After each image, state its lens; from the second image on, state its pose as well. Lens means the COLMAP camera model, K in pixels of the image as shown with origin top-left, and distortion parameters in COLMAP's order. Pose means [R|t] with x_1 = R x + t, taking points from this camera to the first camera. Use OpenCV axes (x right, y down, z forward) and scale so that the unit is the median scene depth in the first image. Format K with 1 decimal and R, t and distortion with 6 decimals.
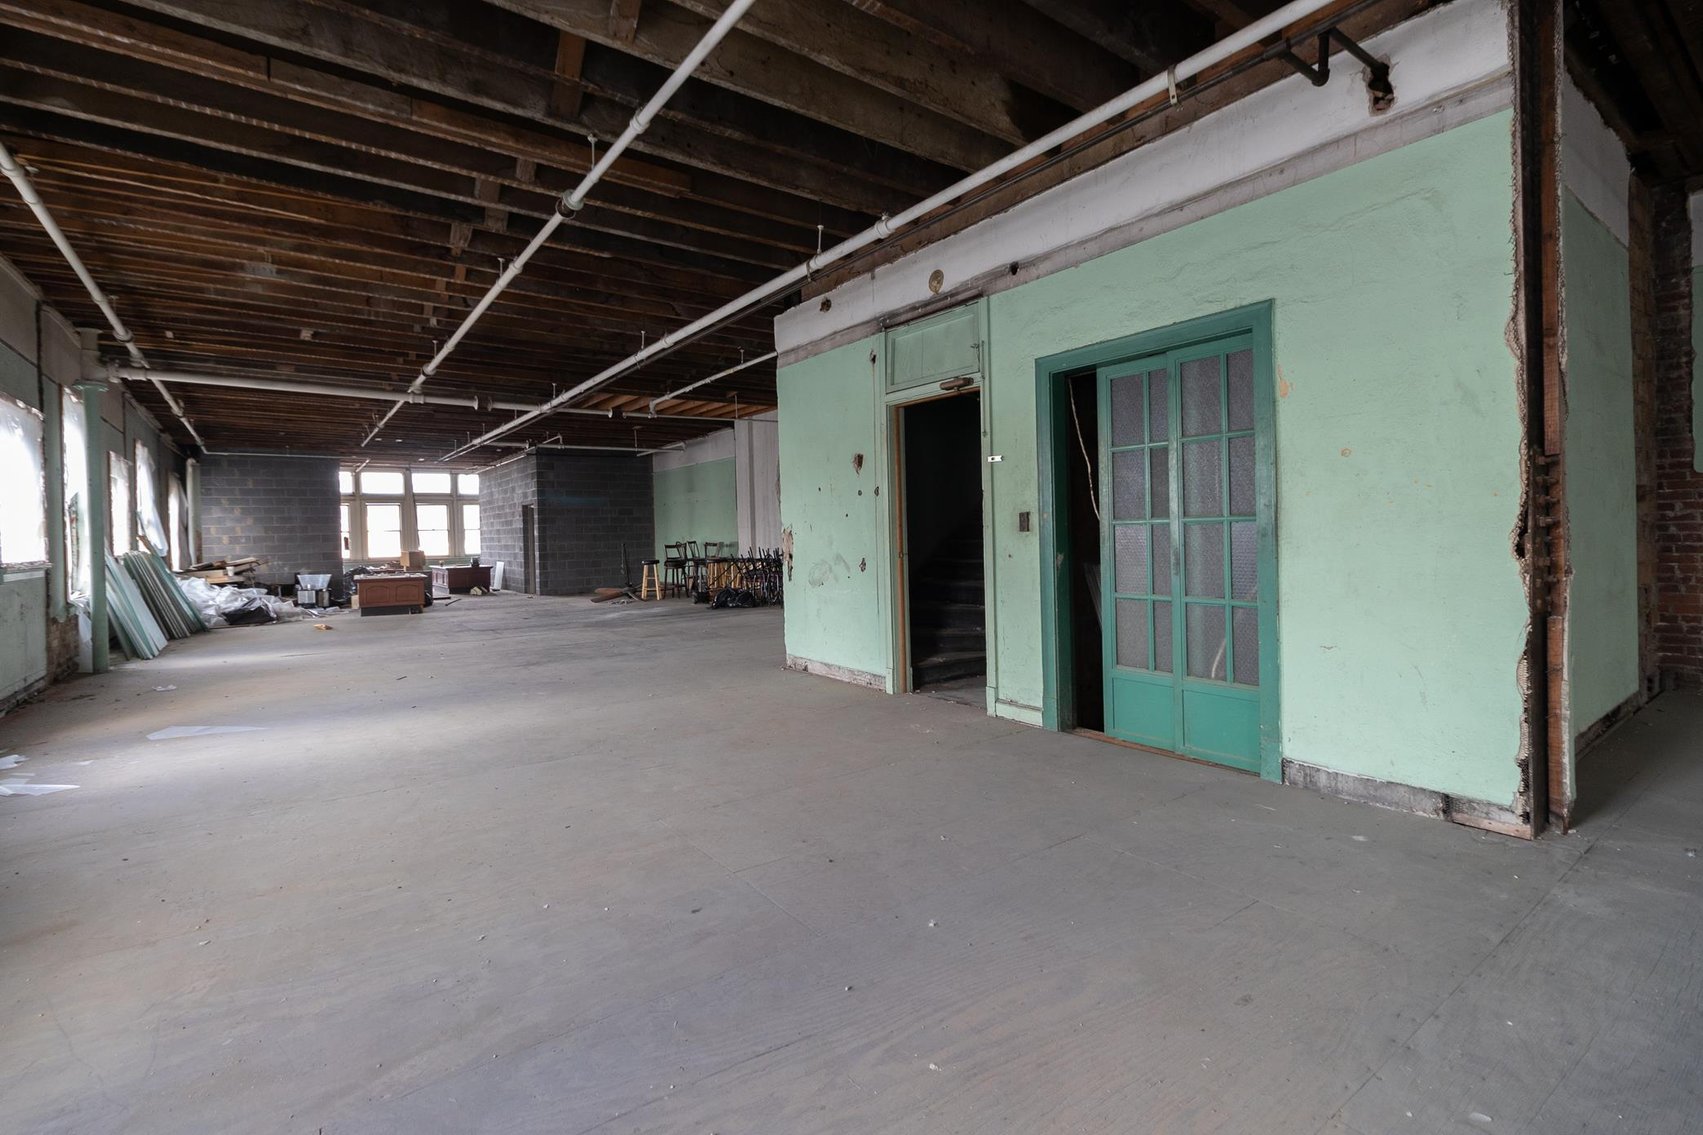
lens RADIAL K [[769.6, 0, 842.3], [0, 769.6, 538.6], [0, 0, 1]] dist [0.004812, -0.000292]
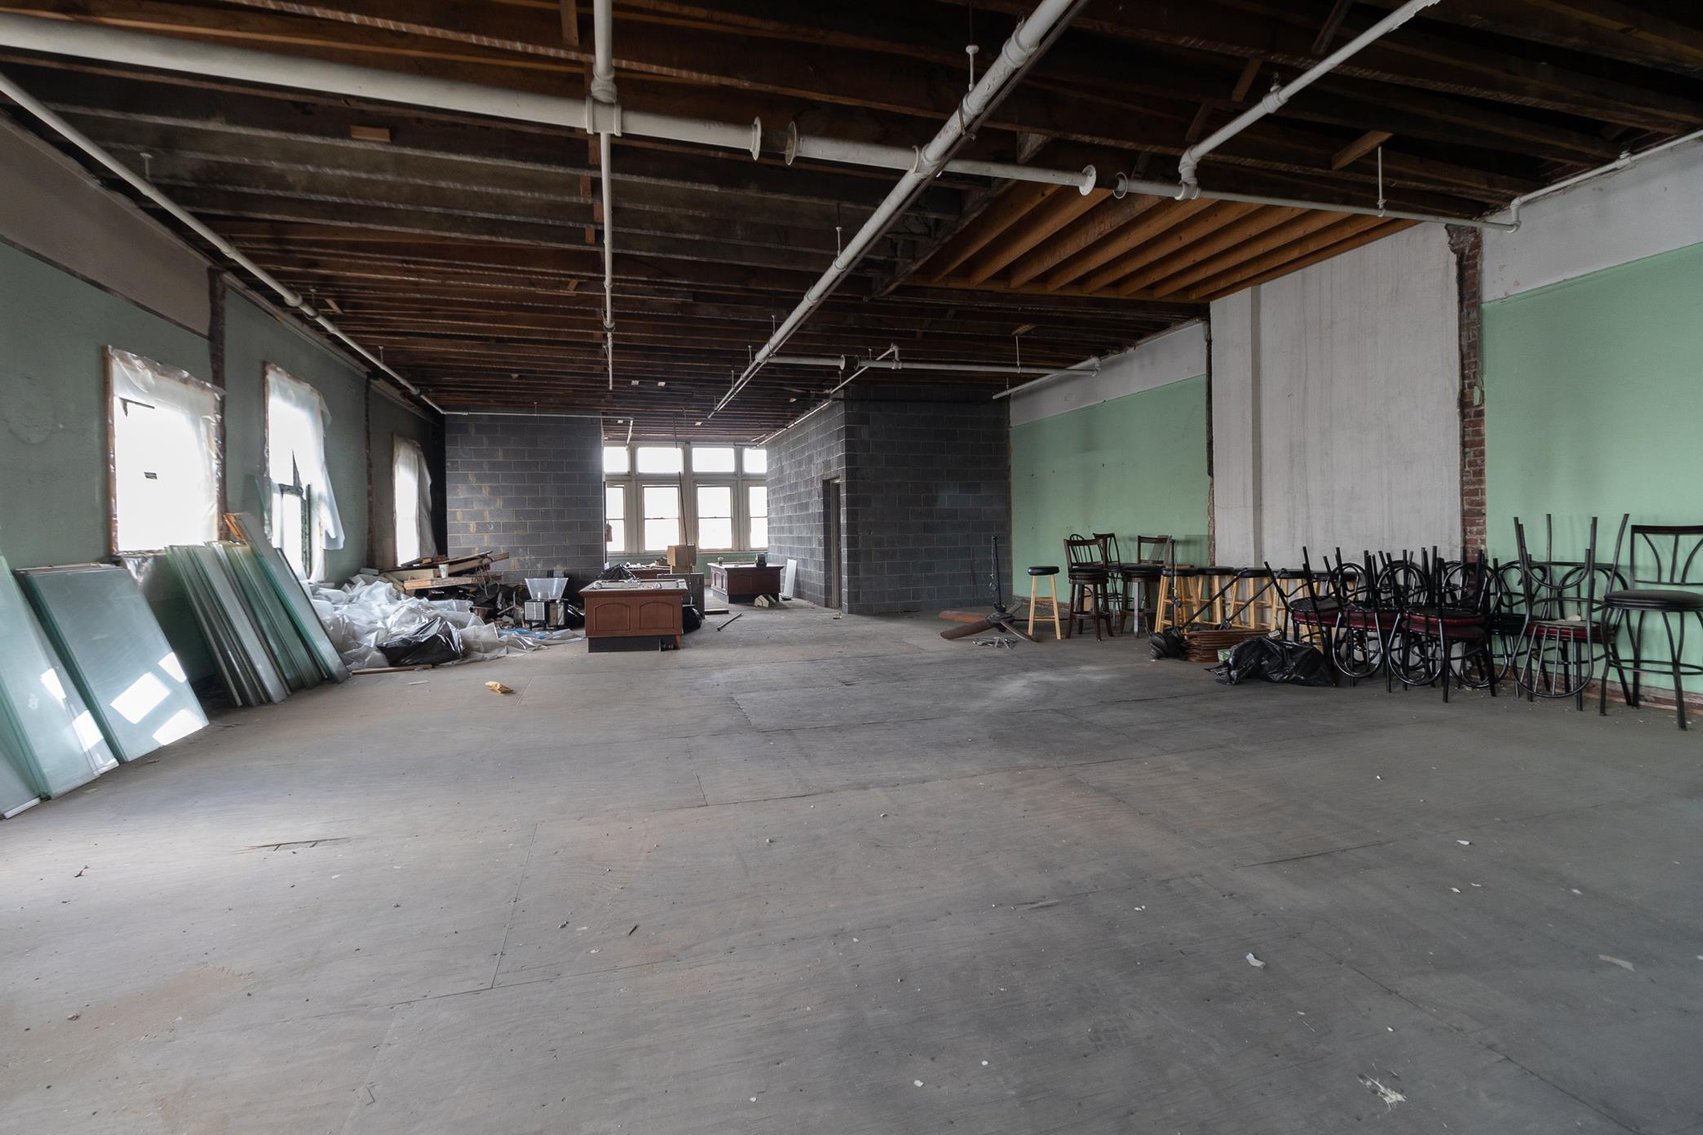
lens RADIAL K [[769.6, 0, 842.3], [0, 769.6, 538.6], [0, 0, 1]] dist [0.004812, -0.000292]
pose [[0.941297, 0.010196, -0.337426, -0.174562], [-0.007344, 0.999926, 0.009729, 0.002710], [0.337500, -0.006680, 0.941302, 0.374591]]
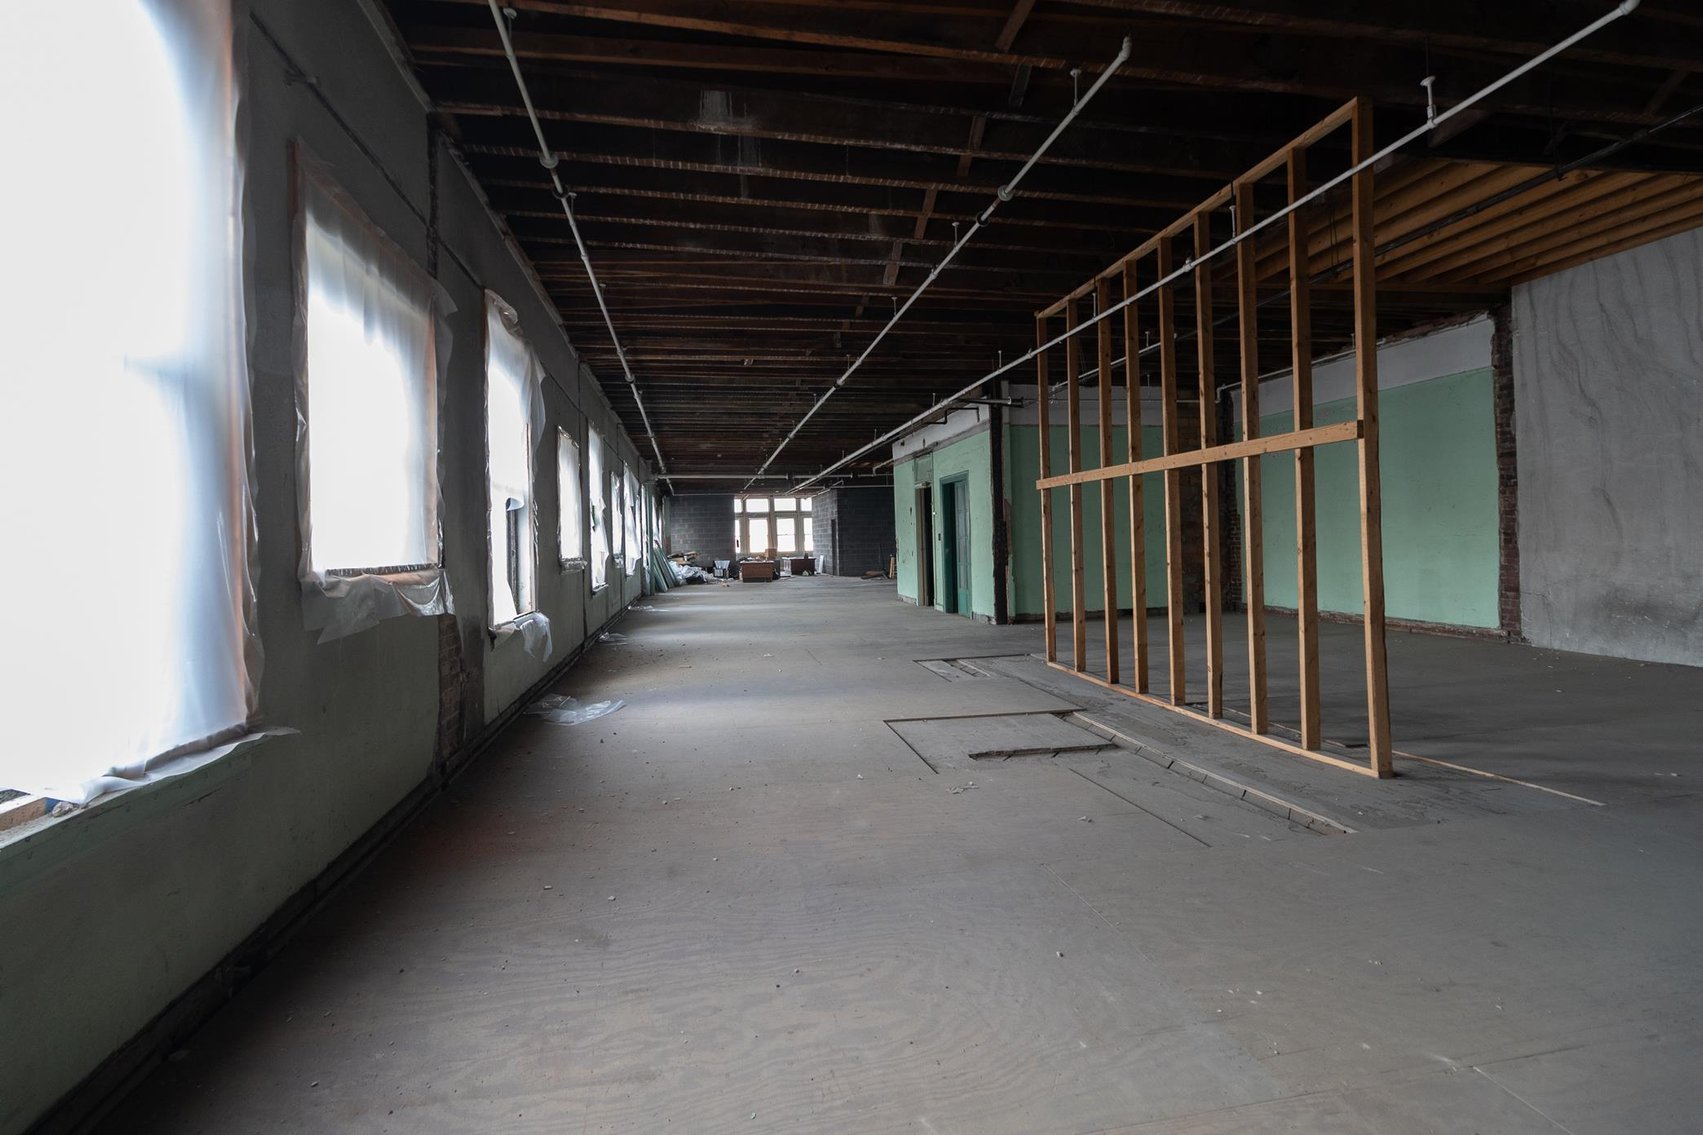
lens RADIAL K [[769.6, 0, 842.3], [0, 769.6, 538.6], [0, 0, 1]] dist [0.004812, -0.000292]
pose [[0.902928, -0.002640, -0.429783, 0.304902], [0.003151, 0.999995, 0.000477, -0.005120], [0.429780, -0.001785, 0.902932, -0.448647]]
